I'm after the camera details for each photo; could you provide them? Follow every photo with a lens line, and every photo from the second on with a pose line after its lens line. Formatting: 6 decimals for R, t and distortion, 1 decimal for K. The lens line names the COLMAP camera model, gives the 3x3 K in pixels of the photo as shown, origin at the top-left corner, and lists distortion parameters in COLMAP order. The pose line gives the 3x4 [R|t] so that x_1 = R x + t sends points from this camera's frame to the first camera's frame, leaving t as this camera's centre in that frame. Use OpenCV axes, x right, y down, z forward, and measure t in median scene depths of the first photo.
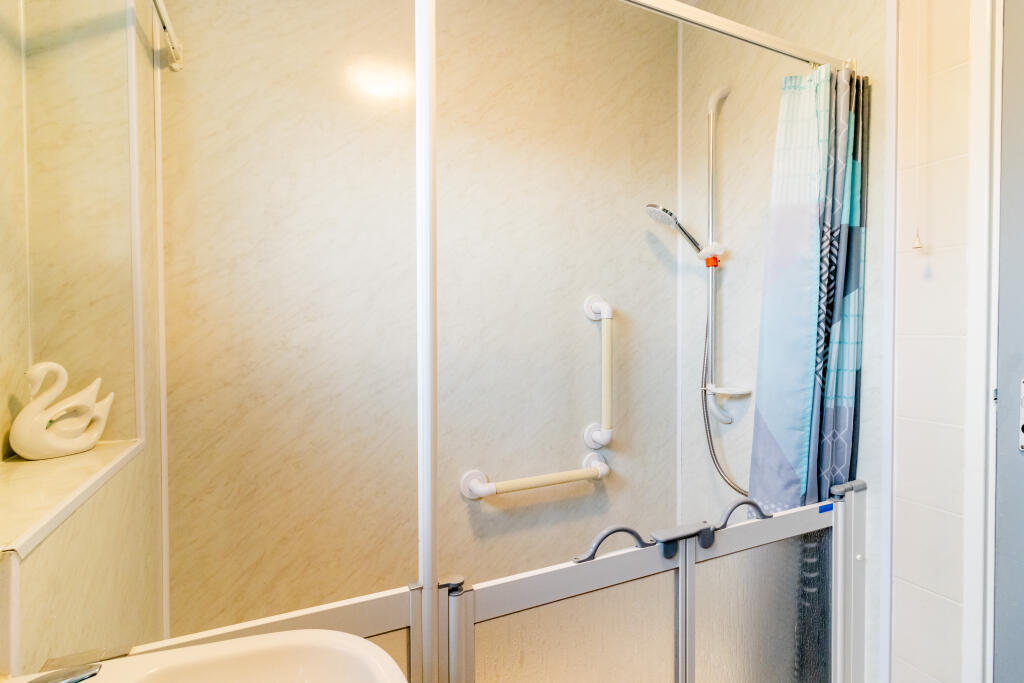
lens RADIAL K [[481.5, 0, 507.9], [0, 481.5, 333.9], [0, 0, 1]] dist [0.002016, -0.014312]
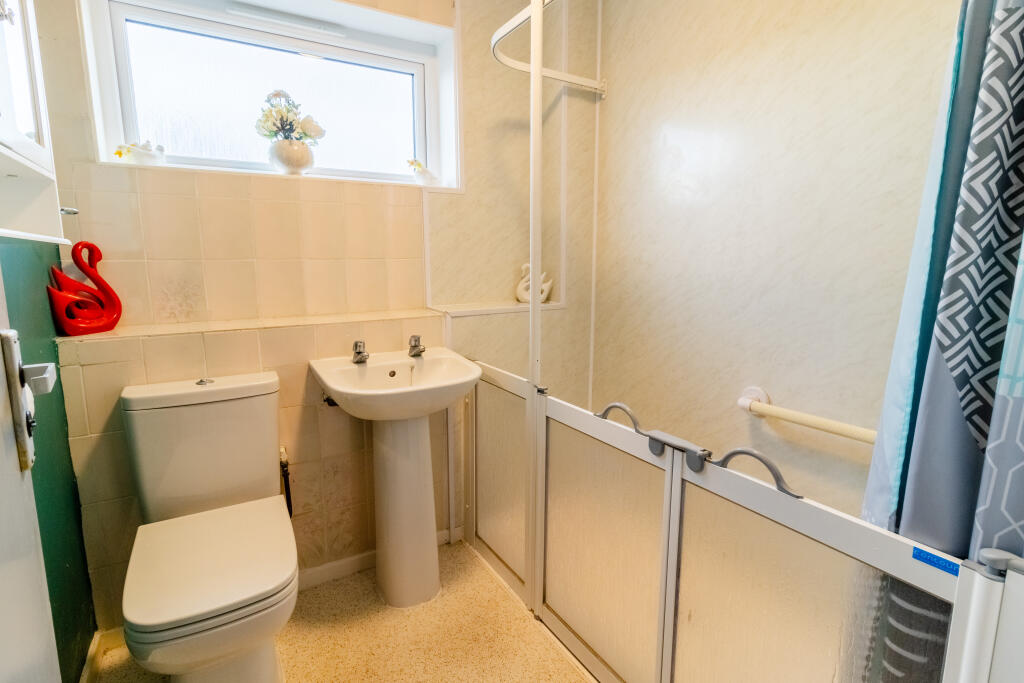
lens RADIAL K [[481.5, 0, 507.9], [0, 481.5, 333.9], [0, 0, 1]] dist [0.002016, -0.014312]
pose [[0.132681, 0.158217, -0.978449, 1.081966], [-0.016754, 0.987394, 0.157392, 0.020975], [0.991017, -0.004490, 0.133659, 0.425240]]
